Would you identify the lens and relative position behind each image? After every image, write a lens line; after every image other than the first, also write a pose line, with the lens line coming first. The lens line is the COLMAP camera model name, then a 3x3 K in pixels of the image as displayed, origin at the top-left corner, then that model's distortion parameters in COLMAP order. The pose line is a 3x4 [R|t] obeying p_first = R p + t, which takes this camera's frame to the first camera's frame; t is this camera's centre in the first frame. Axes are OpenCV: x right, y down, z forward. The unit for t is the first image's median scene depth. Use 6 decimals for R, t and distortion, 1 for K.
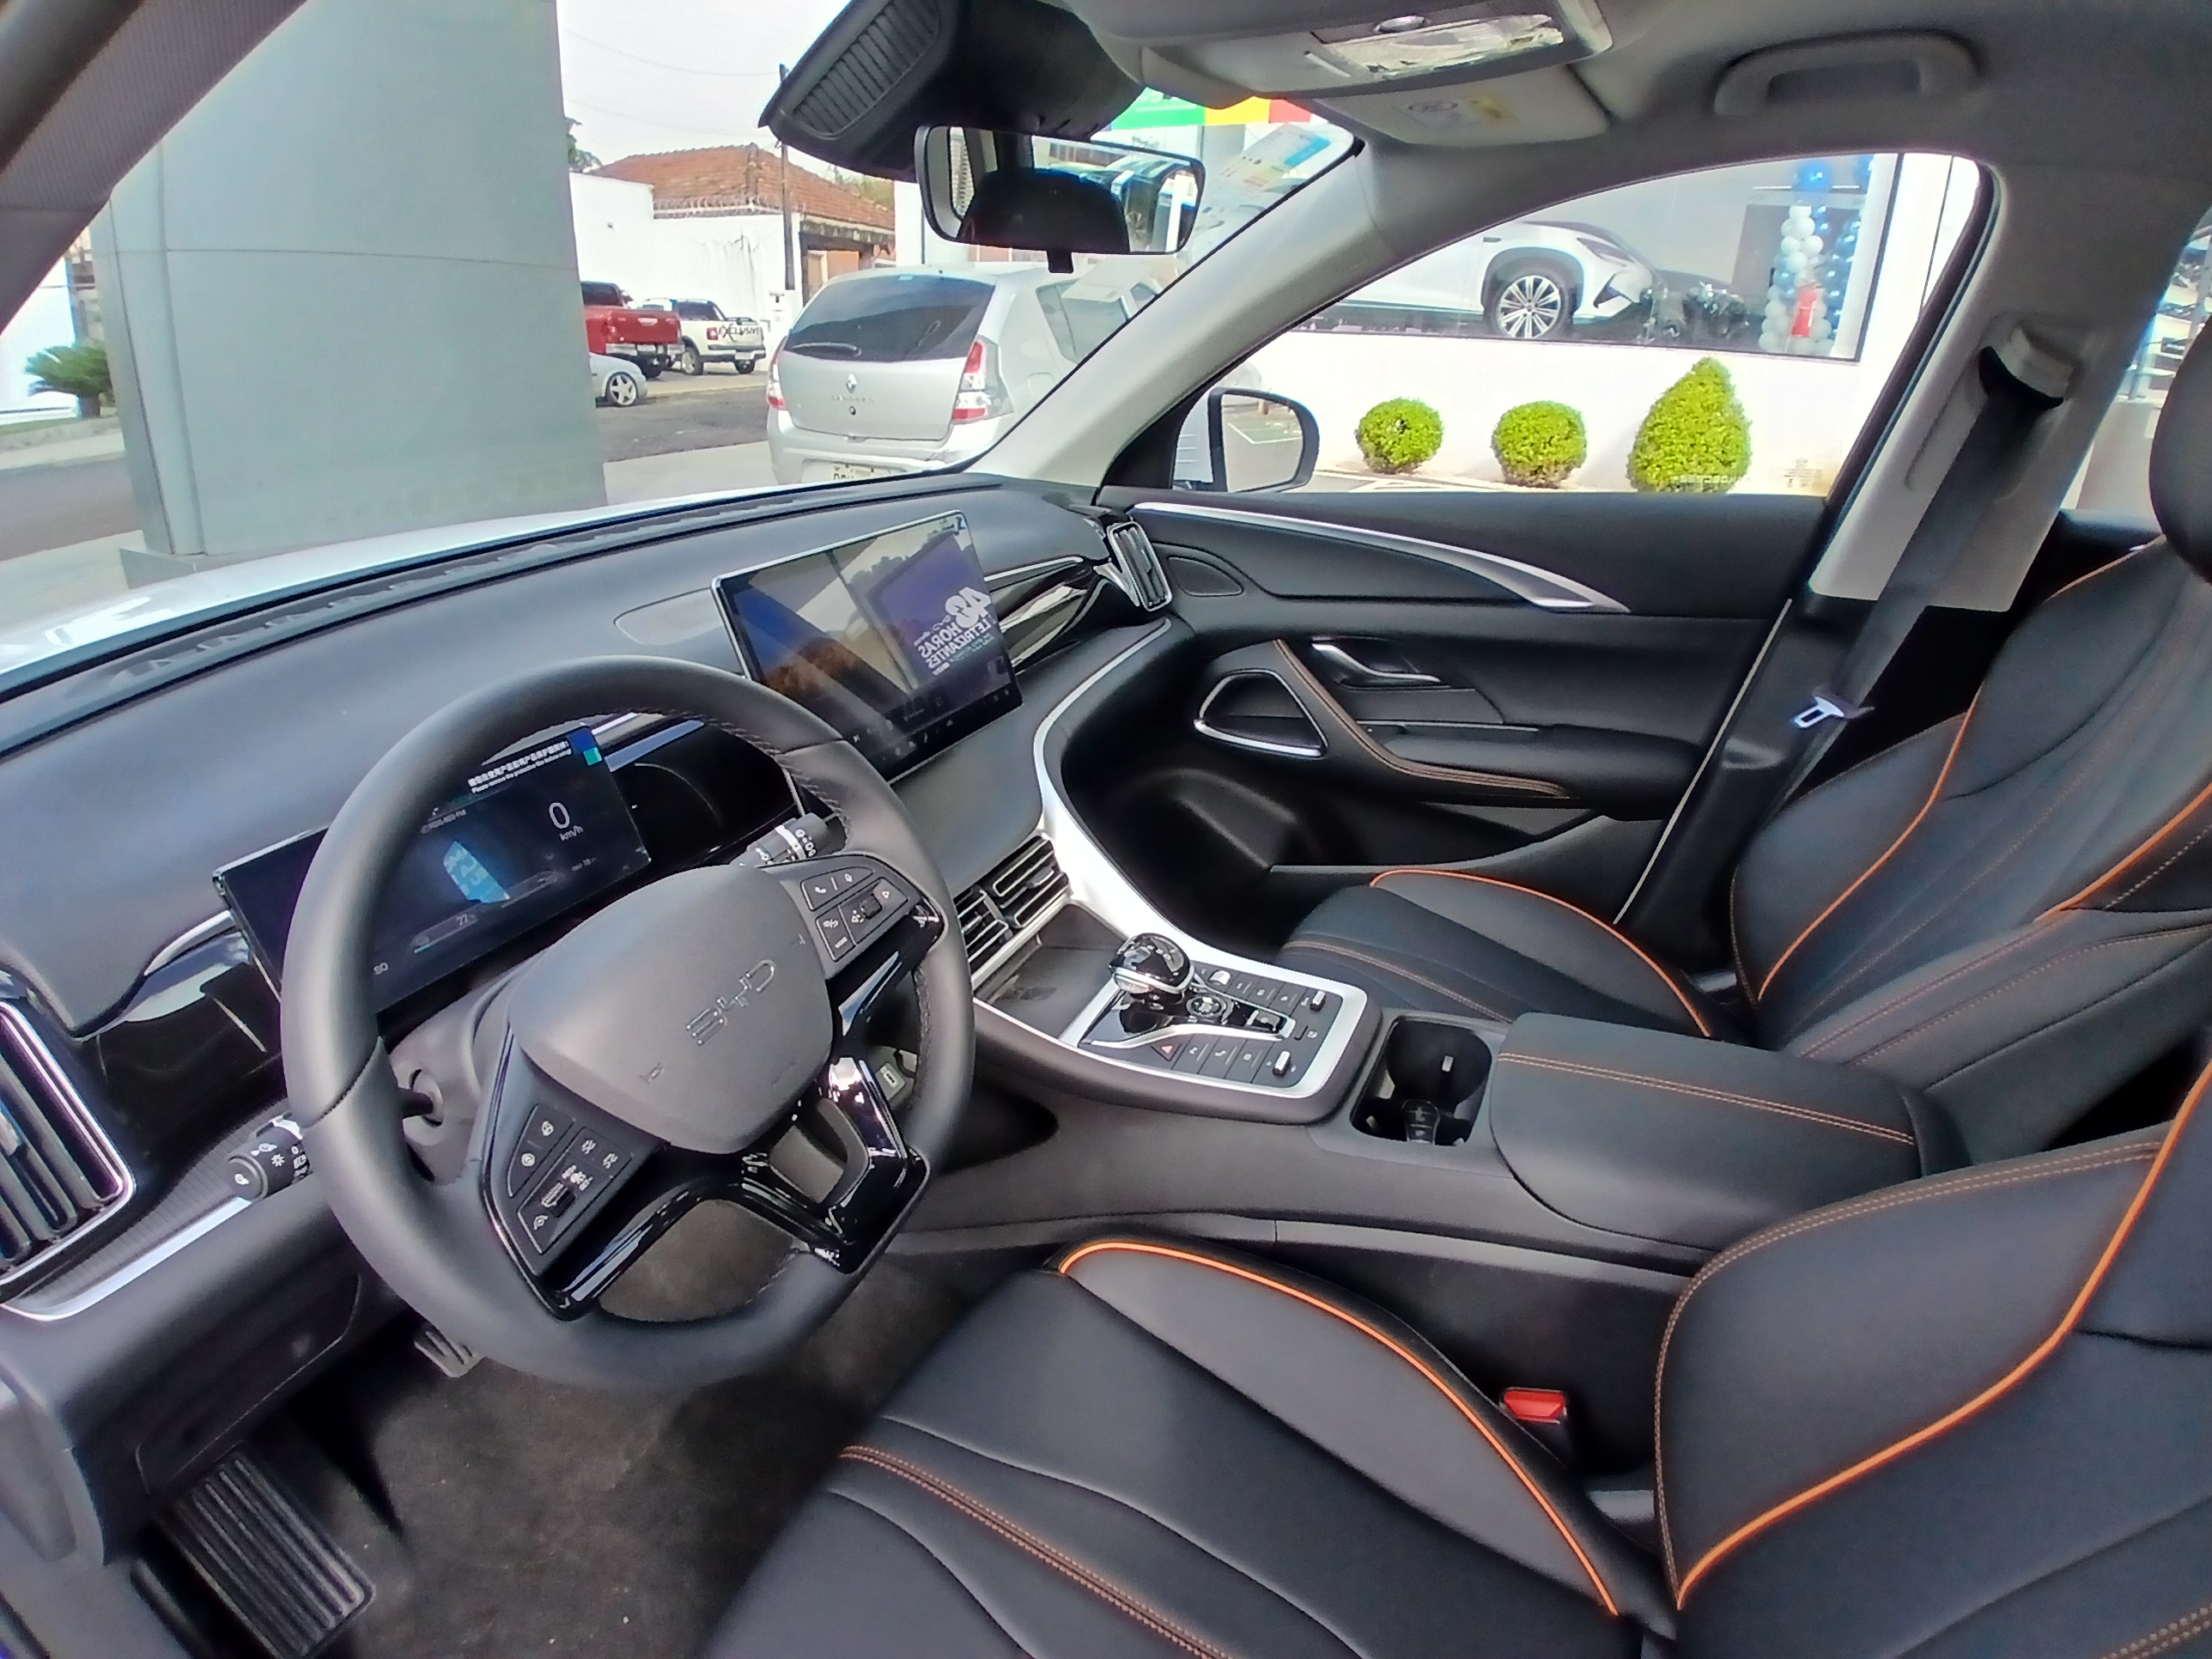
lens RADIAL K [[1099.4, 0, 1102.4], [0, 1099.4, 886.0], [0, 0, 1]] dist [-0.018627, -0.031880]
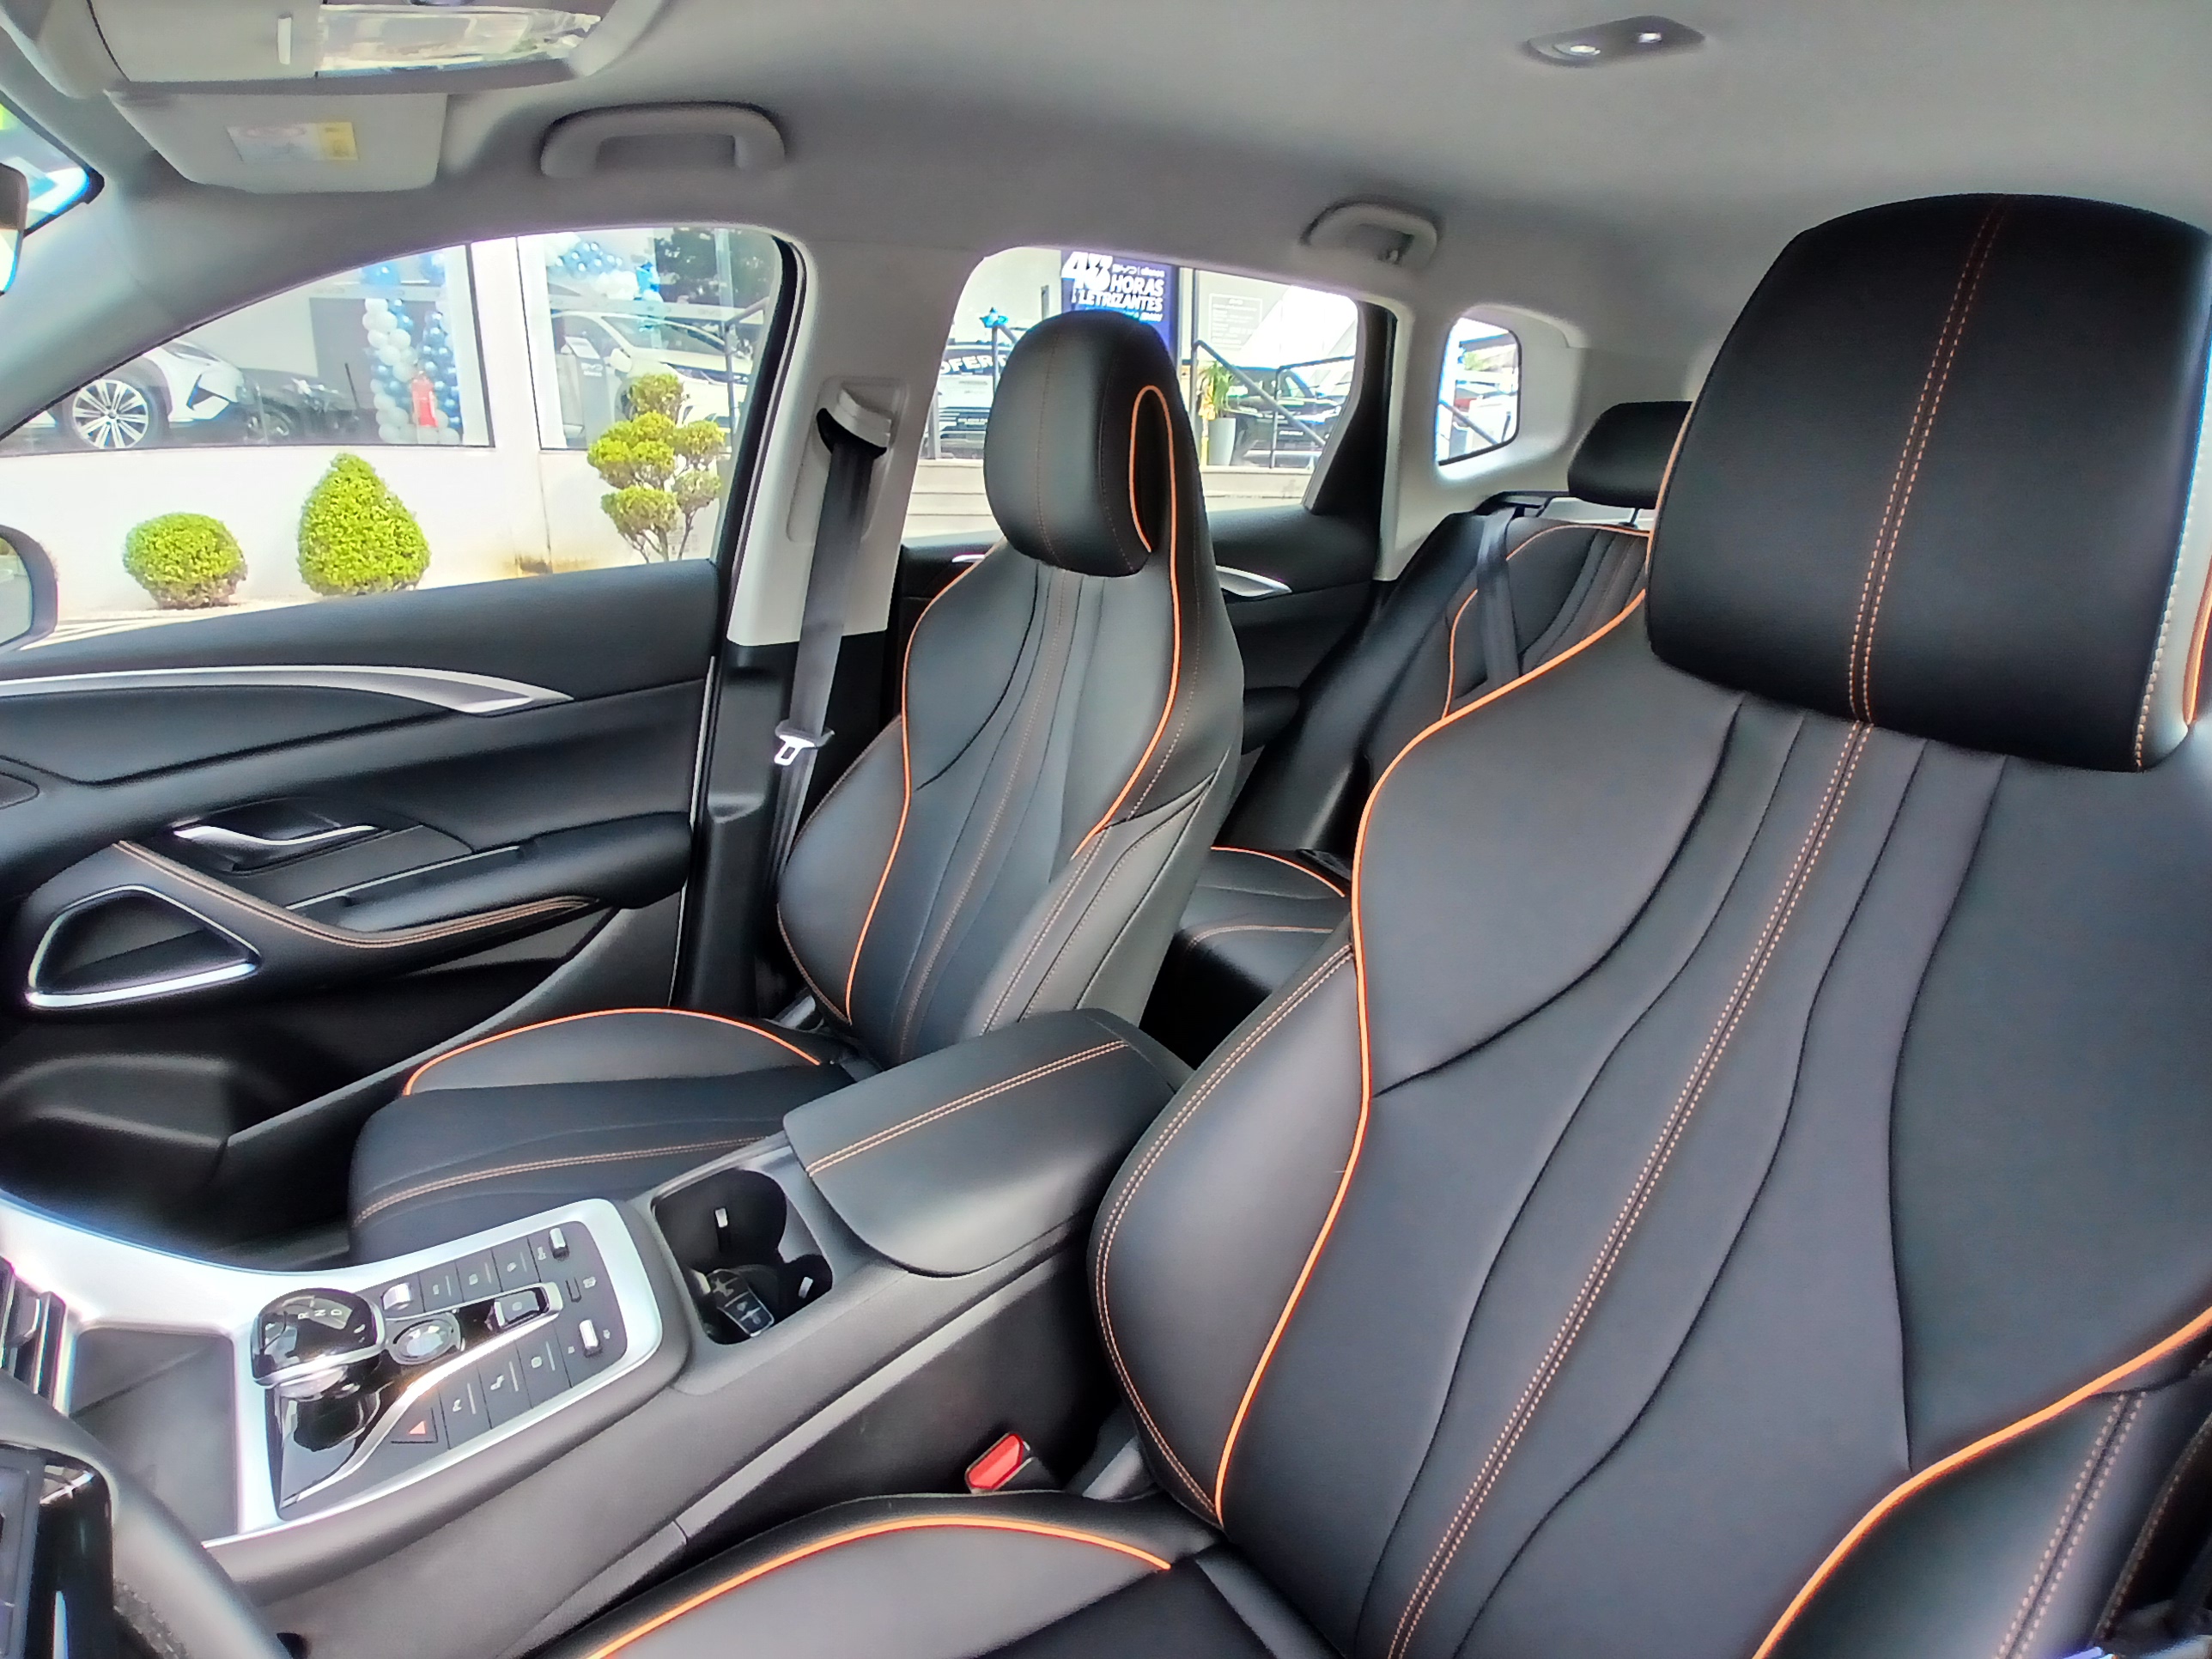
lens RADIAL K [[1099.4, 0, 1102.4], [0, 1099.4, 886.0], [0, 0, 1]] dist [-0.018627, -0.031880]
pose [[0.480082, -0.323761, 0.815291, -0.103355], [0.382681, 0.913598, 0.137459, -0.053171], [-0.789352, 0.246005, 0.562499, 0.136013]]
